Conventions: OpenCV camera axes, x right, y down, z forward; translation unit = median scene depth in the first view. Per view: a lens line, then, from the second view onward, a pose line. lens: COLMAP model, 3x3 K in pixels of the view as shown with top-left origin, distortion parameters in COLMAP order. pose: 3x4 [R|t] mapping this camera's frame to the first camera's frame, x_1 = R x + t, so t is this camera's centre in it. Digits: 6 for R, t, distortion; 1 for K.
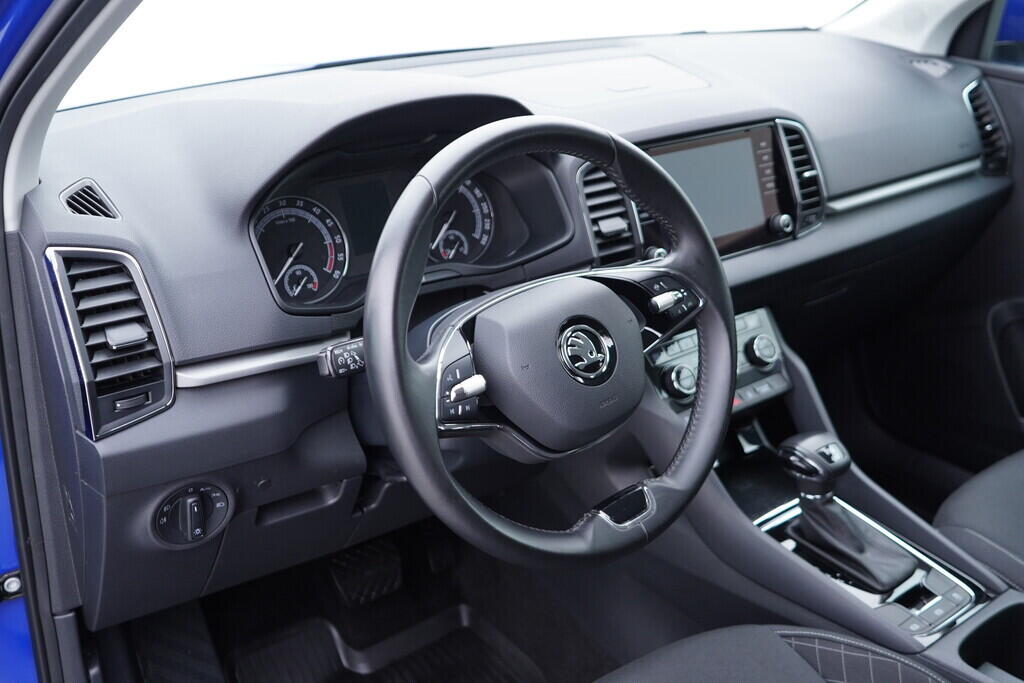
lens RADIAL K [[1004.3, 0, 512.0], [0, 1004.3, 341.5], [0, 0, 1]] dist [-0.006443, -0.001783]
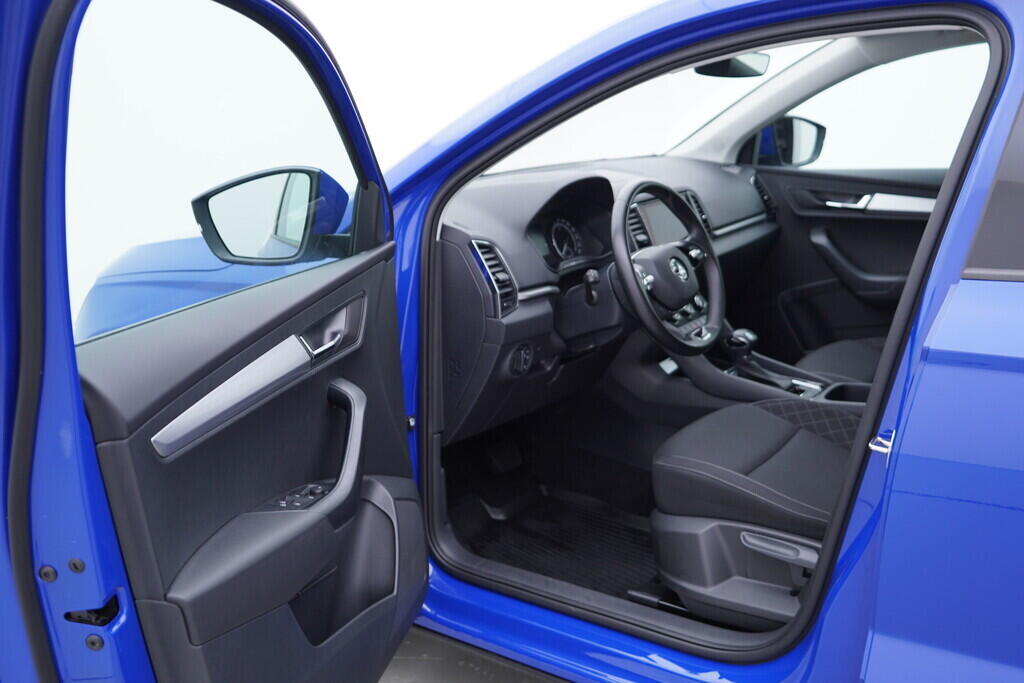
lens RADIAL K [[1004.3, 0, 512.0], [0, 1004.3, 341.5], [0, 0, 1]] dist [-0.006443, -0.001783]
pose [[0.954725, -0.096827, 0.281292, -0.658529], [0.139323, 0.980974, -0.135197, 0.295062], [-0.262850, 0.168266, 0.950051, -0.772141]]
